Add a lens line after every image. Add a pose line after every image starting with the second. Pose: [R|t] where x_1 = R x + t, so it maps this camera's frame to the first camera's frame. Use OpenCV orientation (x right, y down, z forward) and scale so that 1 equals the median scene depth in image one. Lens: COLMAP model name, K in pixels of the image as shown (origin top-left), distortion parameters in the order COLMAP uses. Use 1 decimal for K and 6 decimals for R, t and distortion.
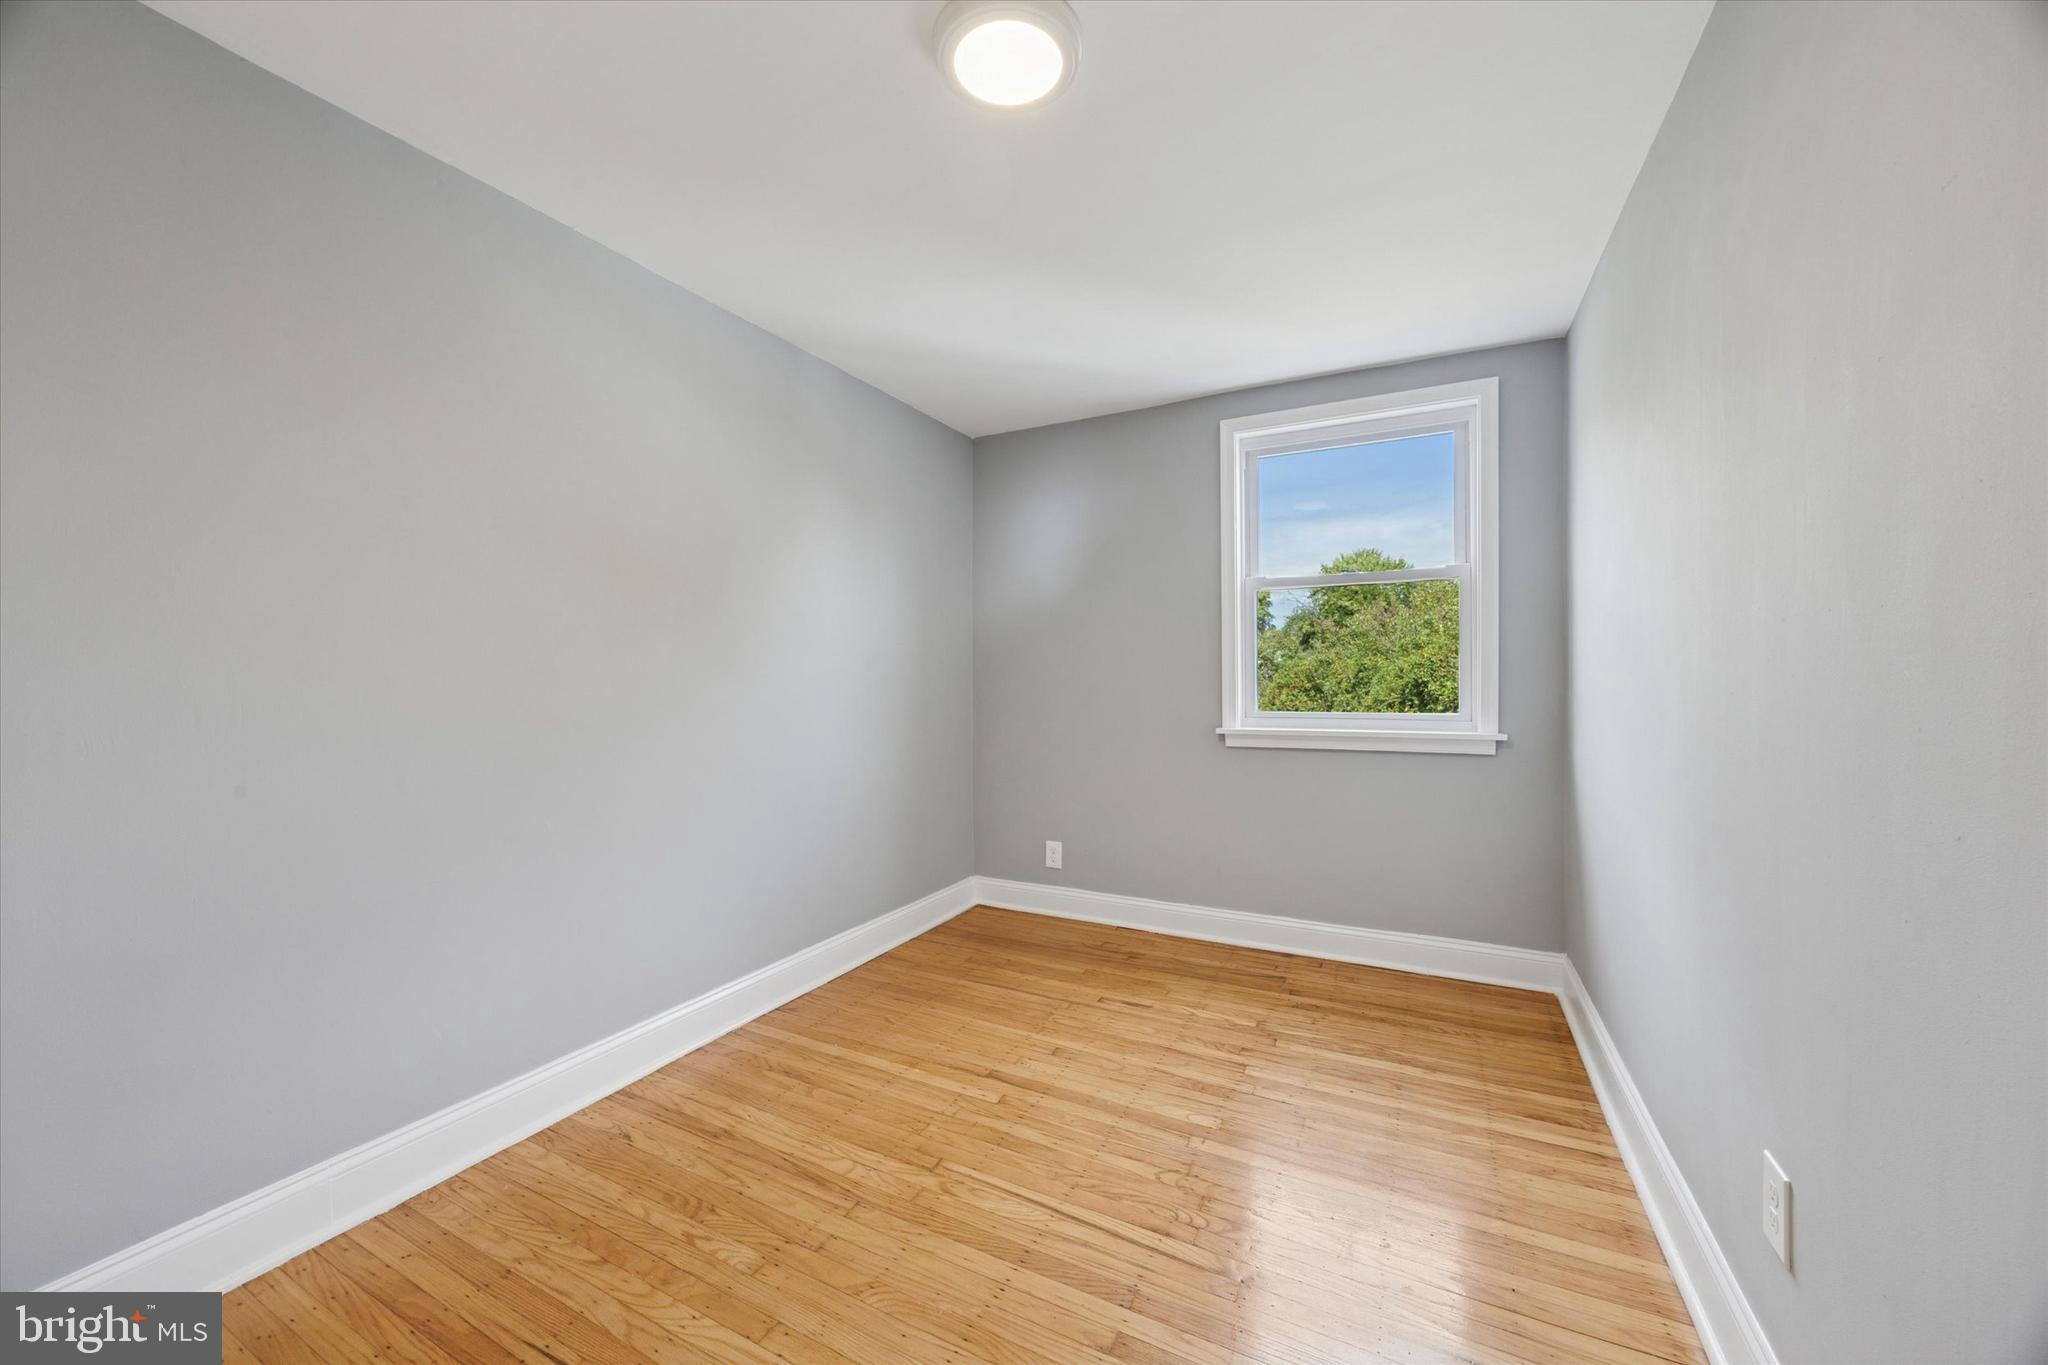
lens RADIAL K [[745.5, 0, 953.9], [0, 745.5, 678.4], [0, 0, 1]] dist [-0.001155, 0.000018]
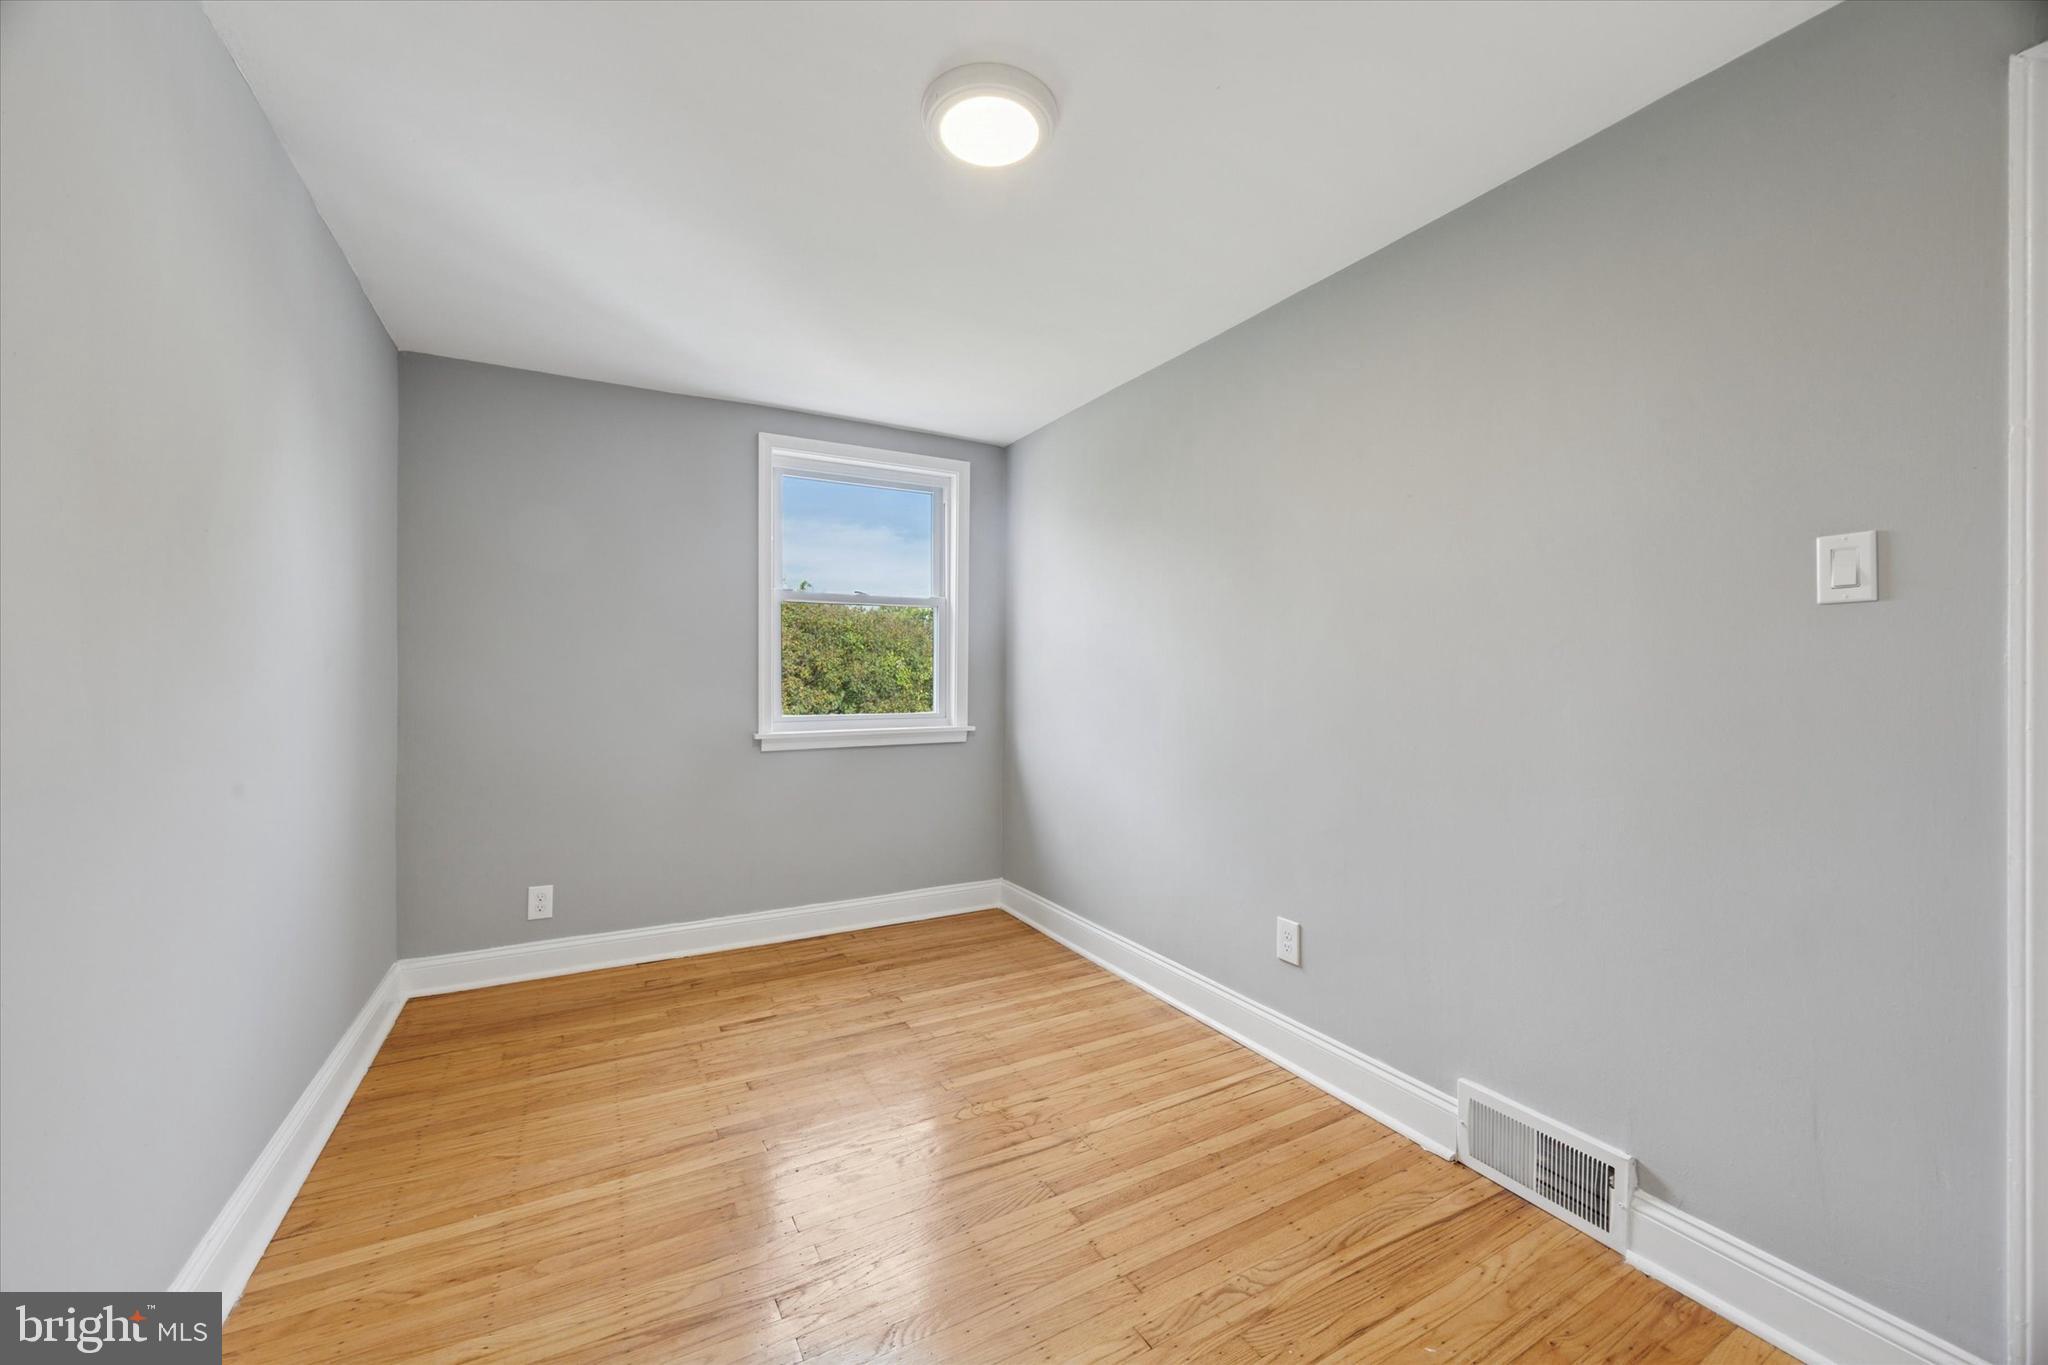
lens RADIAL K [[776.5, 0, 1010.3], [0, 776.5, 683.1], [0, 0, 1]] dist [-0.001314, -0.000003]
pose [[0.554977, 0.001426, 0.831864, -0.402462], [-0.003294, 0.999994, 0.000483, -0.004829], [-0.831859, -0.003009, 0.554979, 0.156132]]
